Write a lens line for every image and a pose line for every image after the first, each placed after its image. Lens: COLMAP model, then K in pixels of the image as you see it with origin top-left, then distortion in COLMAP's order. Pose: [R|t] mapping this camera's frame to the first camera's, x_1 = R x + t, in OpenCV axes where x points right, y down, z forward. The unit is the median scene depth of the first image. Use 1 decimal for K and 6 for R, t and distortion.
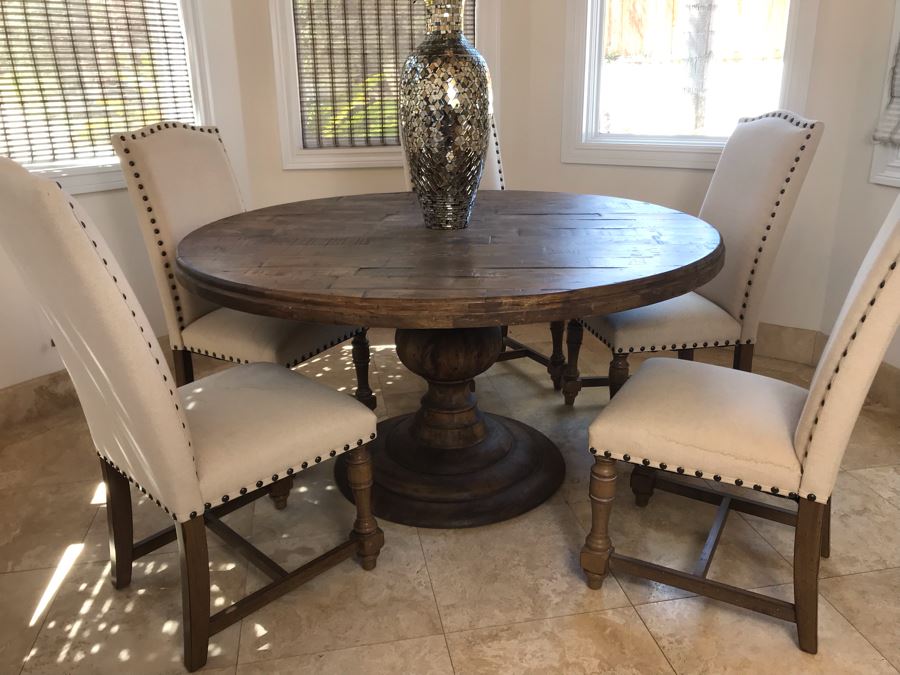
lens RADIAL K [[738.9, 0, 444.8], [0, 738.9, 336.1], [0, 0, 1]] dist [0.029874, -0.026927]
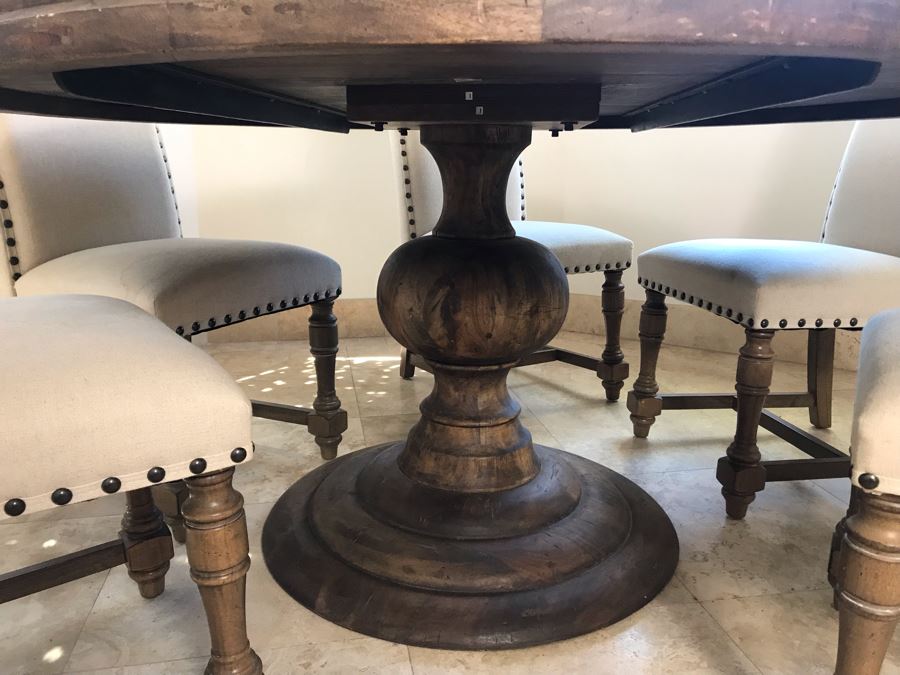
lens RADIAL K [[738.9, 0, 437.5], [0, 738.9, 355.2], [0, 0, 1]] dist [0.029874, -0.026927]
pose [[0.999767, 0.020958, -0.005086, -0.018812], [-0.021262, 0.997347, -0.069626, 0.095908], [0.003613, 0.069718, 0.997560, 0.478533]]
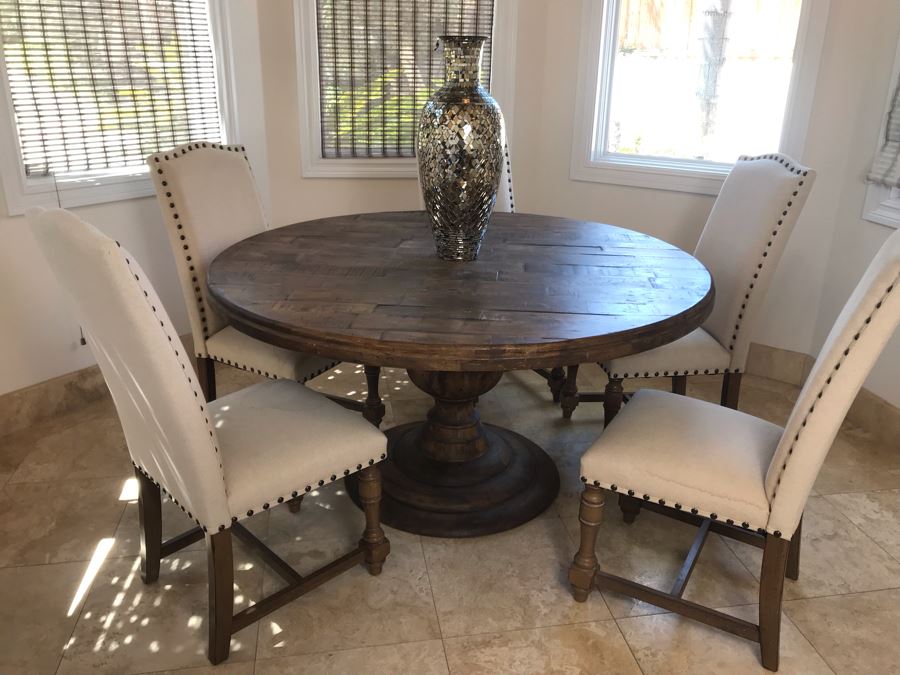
lens RADIAL K [[738.9, 0, 444.3], [0, 738.9, 335.8], [0, 0, 1]] dist [0.029874, -0.026927]
pose [[0.999278, 0.037375, -0.006858, -0.005304], [-0.037161, 0.998886, 0.029100, -0.064933], [0.007937, -0.028824, 0.999553, -0.073635]]
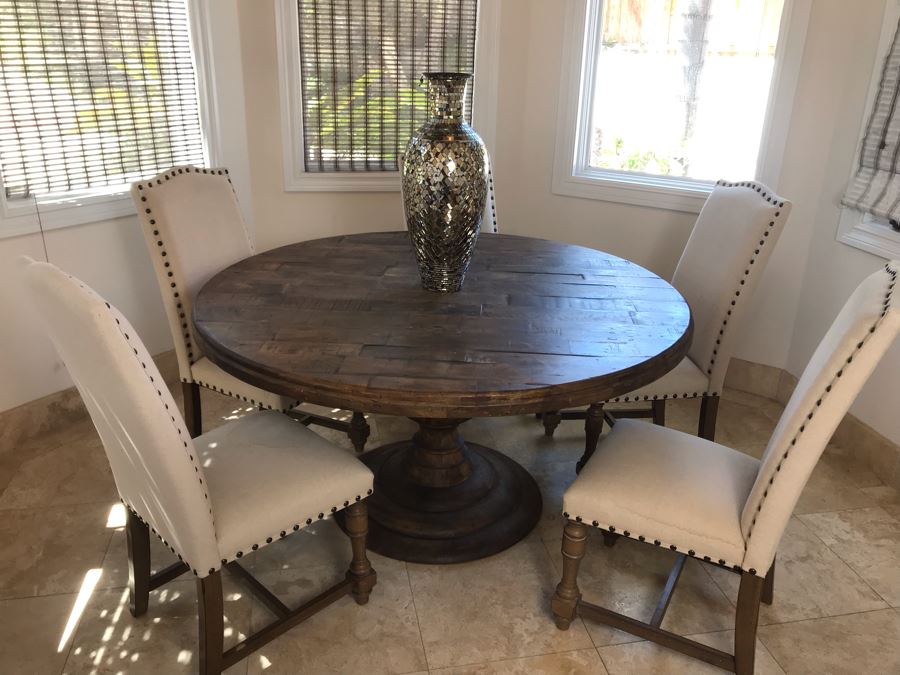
lens RADIAL K [[738.9, 0, 444.3], [0, 738.9, 336.1], [0, 0, 1]] dist [0.029874, -0.026927]
pose [[0.999203, 0.034923, 0.019313, -0.012713], [-0.035815, 0.998208, 0.047945, -0.129600], [-0.017604, -0.048599, 0.998663, -0.085779]]
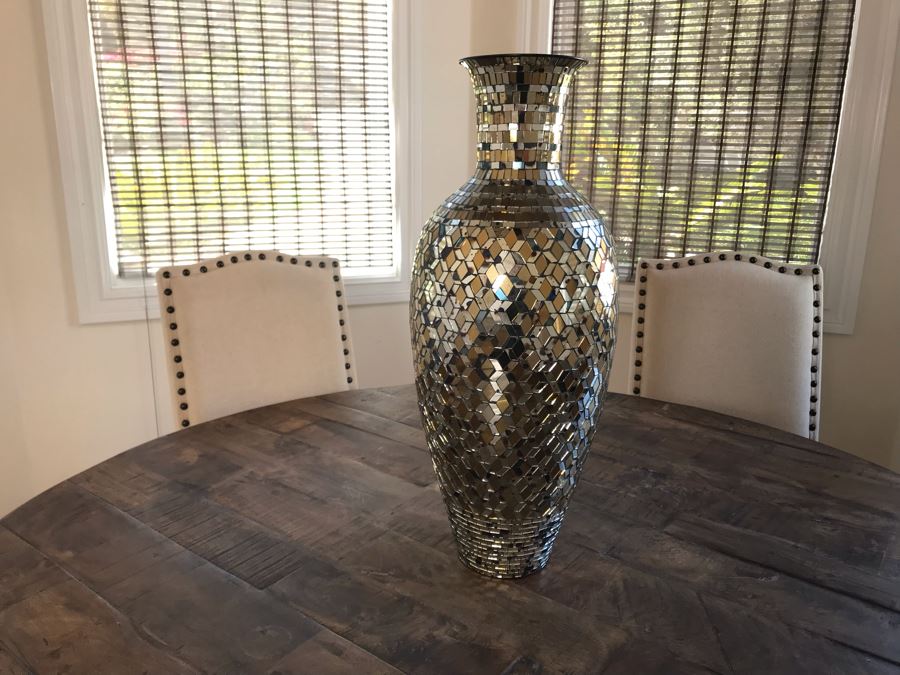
lens RADIAL K [[738.9, 0, 441.5], [0, 738.9, 336.8], [0, 0, 1]] dist [0.029874, -0.026927]
pose [[0.832608, 0.166244, -0.528325, 0.196941], [-0.203226, 0.979056, -0.012199, -0.272339], [0.515232, 0.117526, 0.848955, 0.571506]]
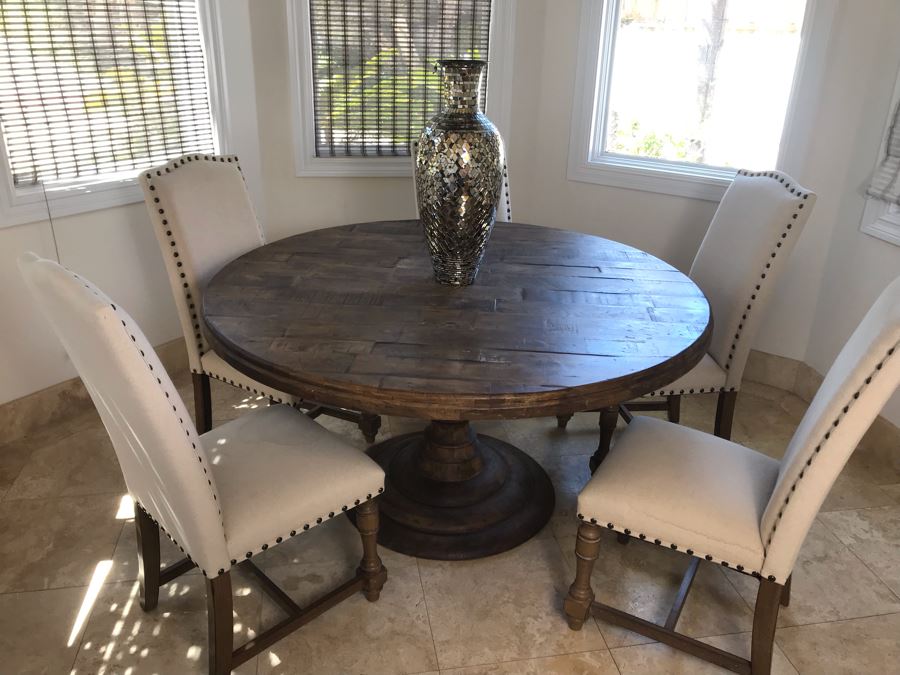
lens RADIAL K [[738.9, 0, 443.7], [0, 738.9, 335.9], [0, 0, 1]] dist [0.029874, -0.026927]
pose [[0.999137, 0.041149, 0.005693, -0.016678], [-0.041464, 0.996201, 0.076583, -0.150175], [-0.002520, -0.076753, 0.997047, -0.064793]]
